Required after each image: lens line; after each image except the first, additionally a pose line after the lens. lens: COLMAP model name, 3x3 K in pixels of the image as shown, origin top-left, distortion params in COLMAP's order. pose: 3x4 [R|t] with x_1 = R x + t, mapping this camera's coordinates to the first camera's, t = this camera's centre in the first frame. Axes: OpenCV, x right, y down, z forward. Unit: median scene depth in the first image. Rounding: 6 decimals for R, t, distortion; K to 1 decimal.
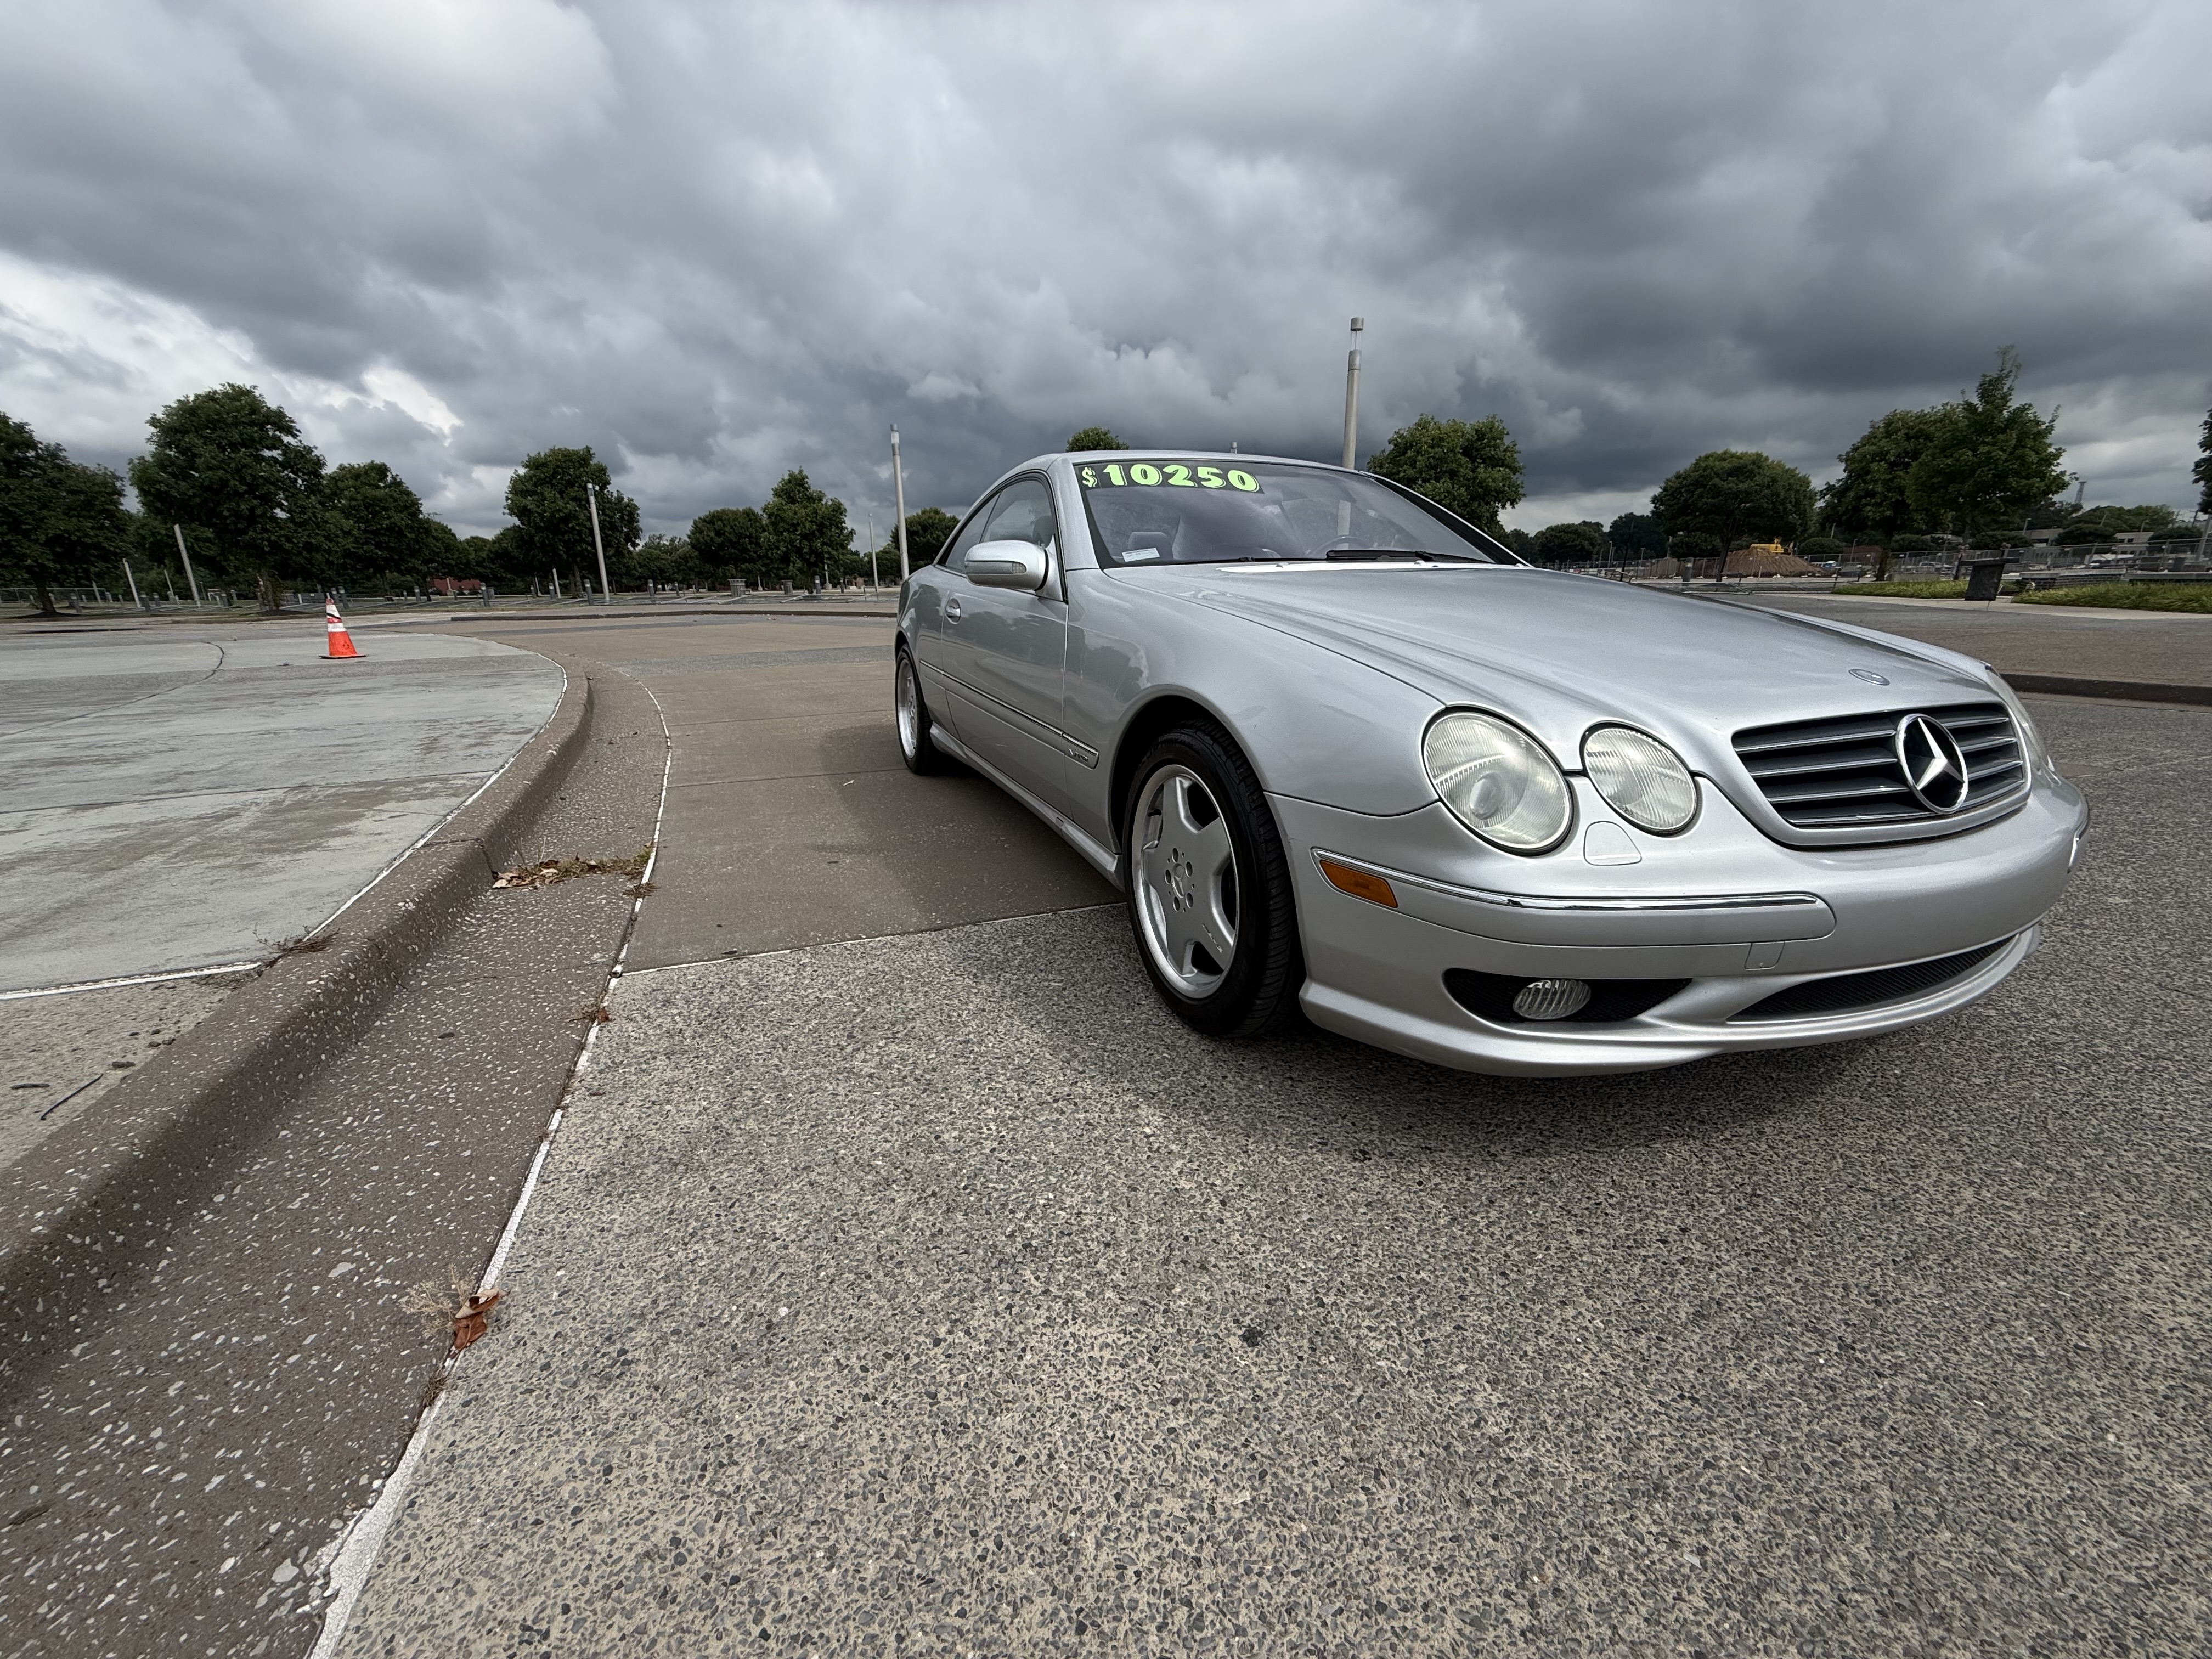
lens RADIAL K [[895.6, 0, 1102.8], [0, 895.6, 807.8], [0, 0, 1]] dist [0.000655, 0.000134]
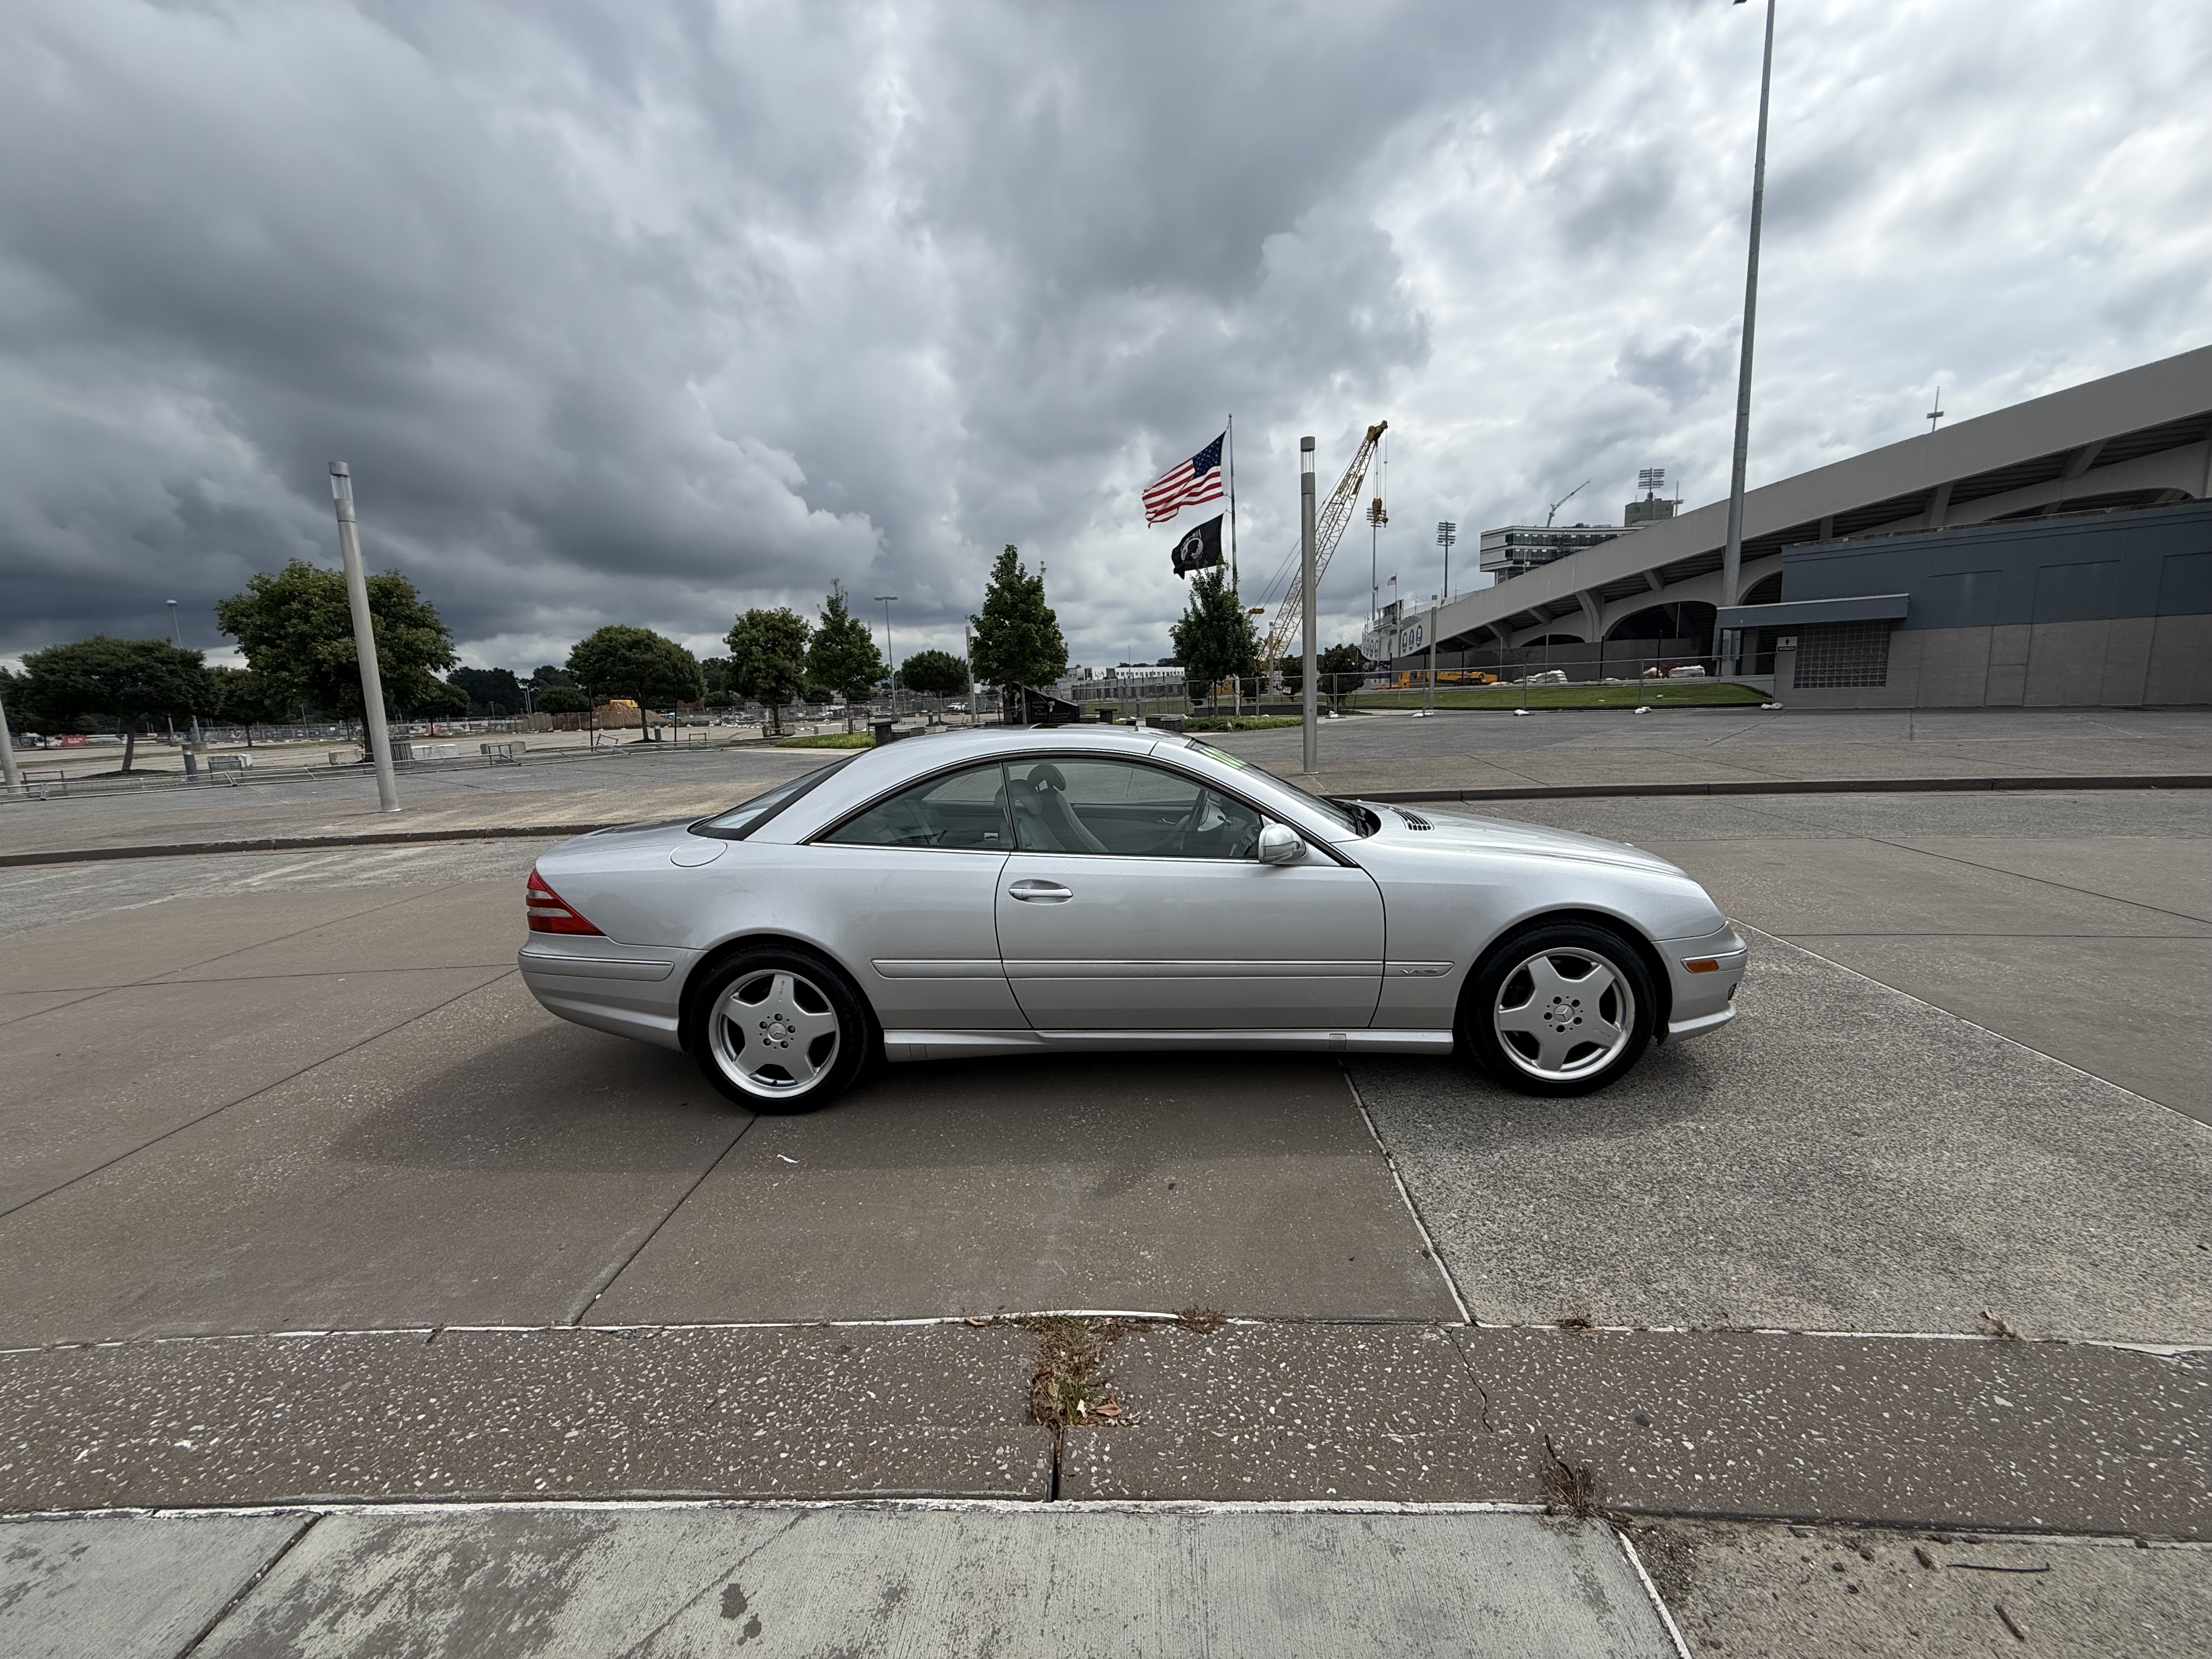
lens RADIAL K [[898.9, 0, 1071.2], [0, 898.9, 806.4], [0, 0, 1]] dist [-0.003227, -0.000887]
pose [[0.429664, -0.112494, 0.895954, -0.100747], [0.255977, 0.966682, -0.001382, -0.028330], [-0.865947, 0.229937, 0.444145, 0.050959]]
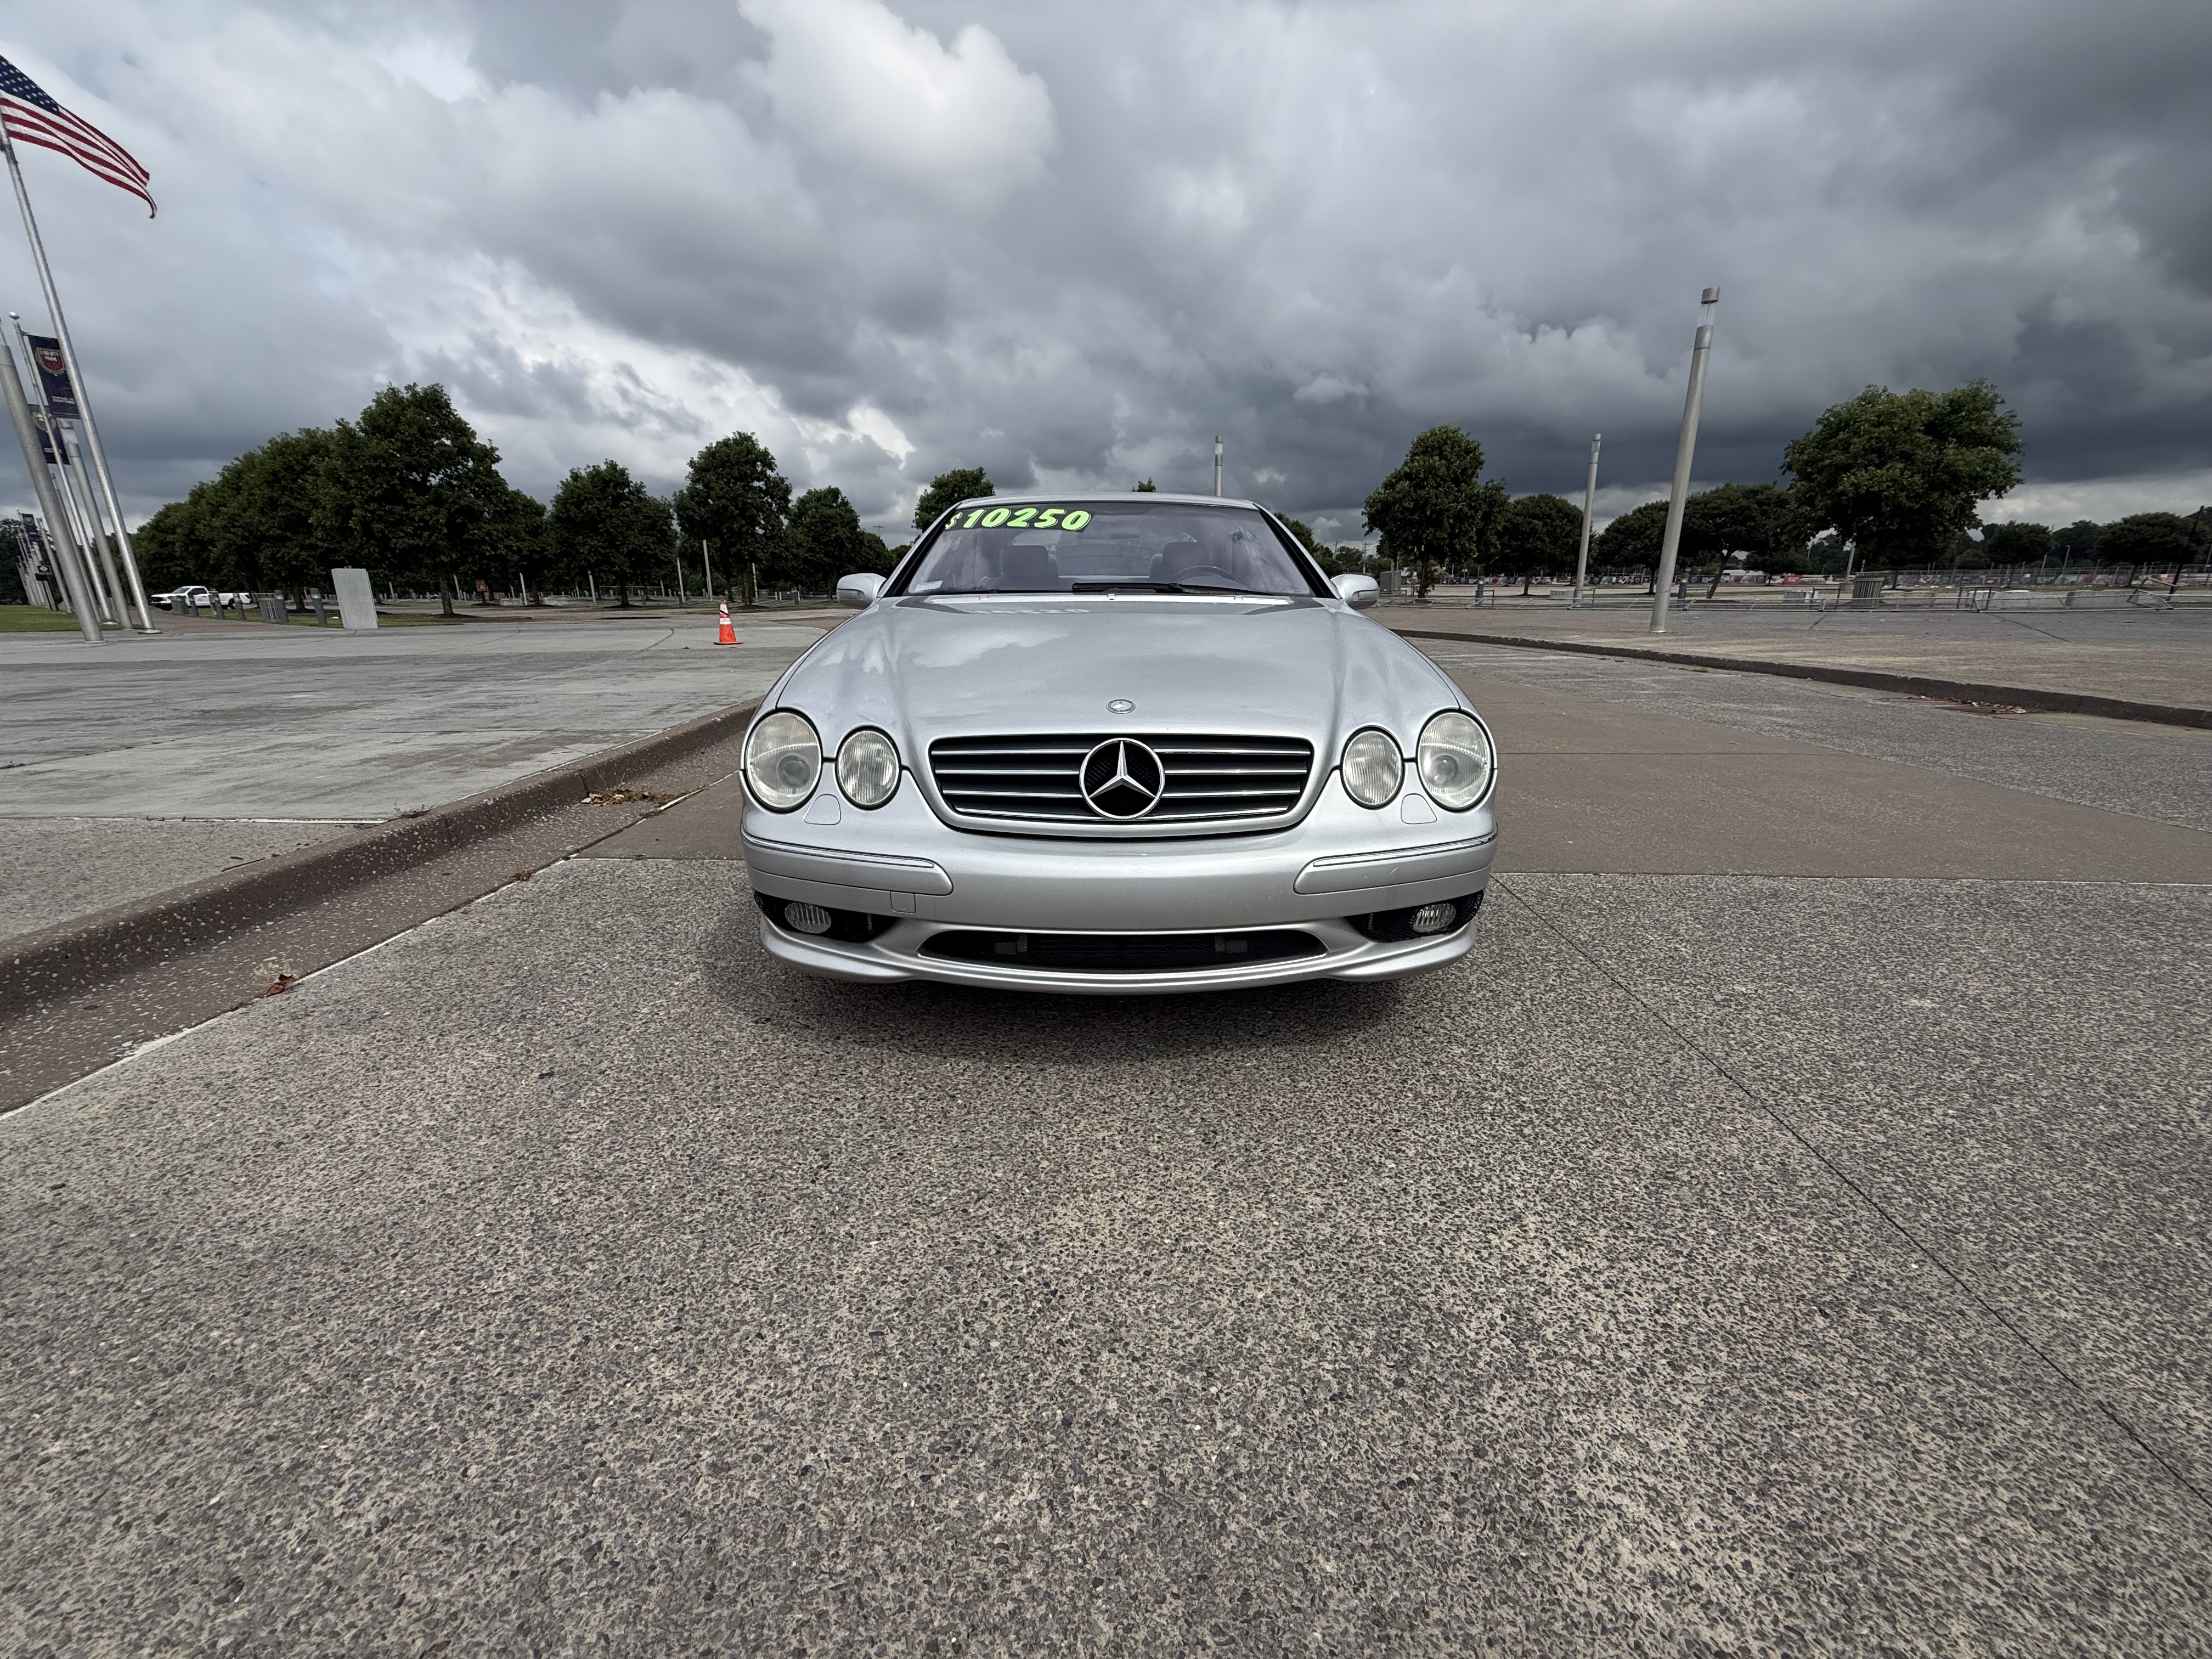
lens RADIAL K [[882.0, 0, 1106.0], [0, 882.0, 829.5], [0, 0, 1]] dist [0.000171, 0.000210]
pose [[0.923602, 0.109327, -0.367434, 0.047758], [-0.100707, 0.994003, 0.042617, -0.001273], [0.369890, -0.002358, 0.929073, -0.004137]]
